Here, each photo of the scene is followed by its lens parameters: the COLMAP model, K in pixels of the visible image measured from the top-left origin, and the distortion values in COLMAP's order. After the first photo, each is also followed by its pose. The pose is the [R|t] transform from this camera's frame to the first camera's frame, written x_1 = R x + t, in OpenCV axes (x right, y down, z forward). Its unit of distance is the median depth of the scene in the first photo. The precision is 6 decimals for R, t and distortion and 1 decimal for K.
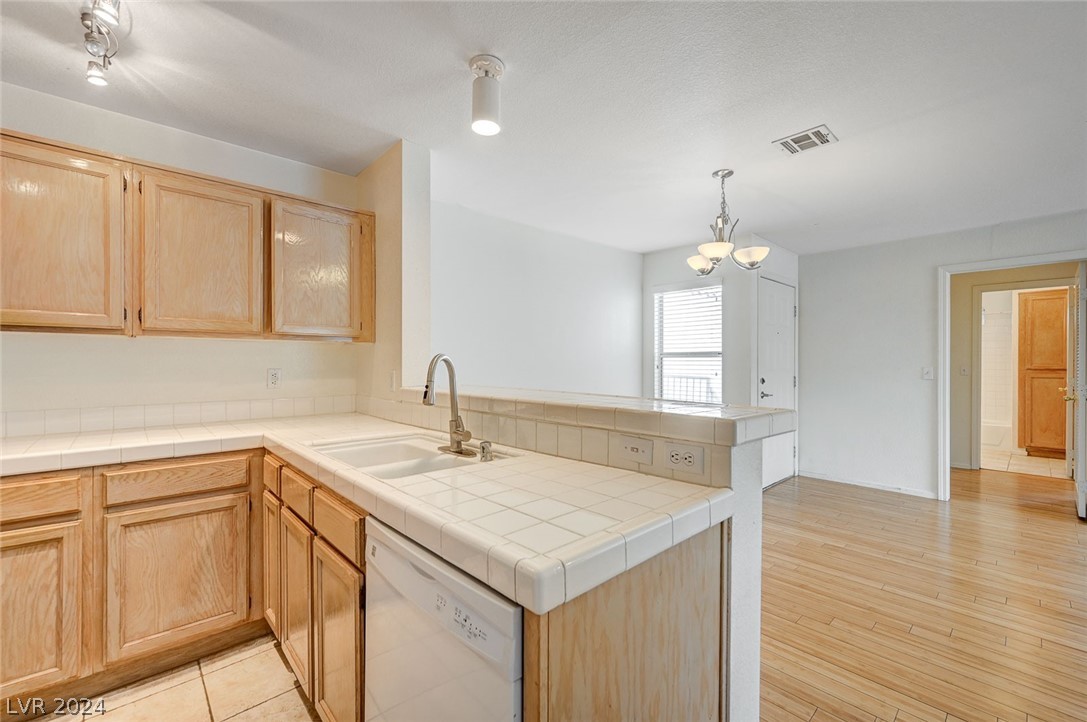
lens RADIAL K [[449.3, 0, 543.5], [0, 449.3, 361.0], [0, 0, 1]] dist [0.001831, 0.000118]
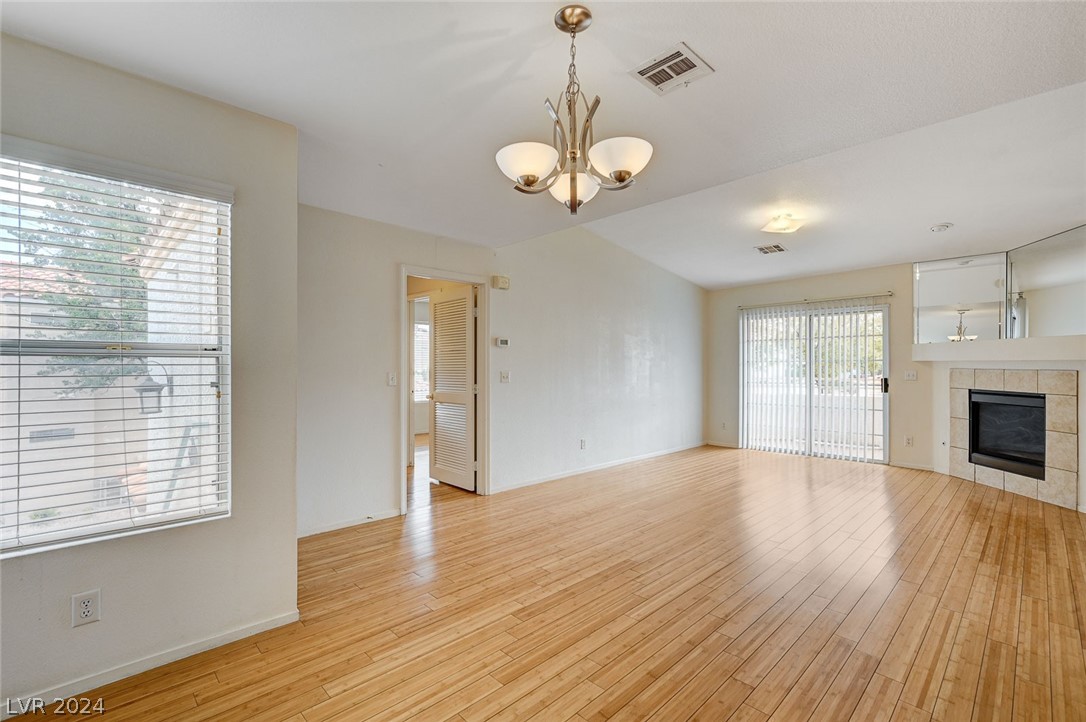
lens RADIAL K [[485.5, 0, 543.0], [0, 485.5, 361.0], [0, 0, 1]] dist [0.002874, 0.000368]
pose [[-0.025102, 0.006240, 0.999665, -0.234139], [0.000010, 0.999981, -0.006242, -0.003122], [-0.999685, -0.000147, -0.025102, 1.341025]]
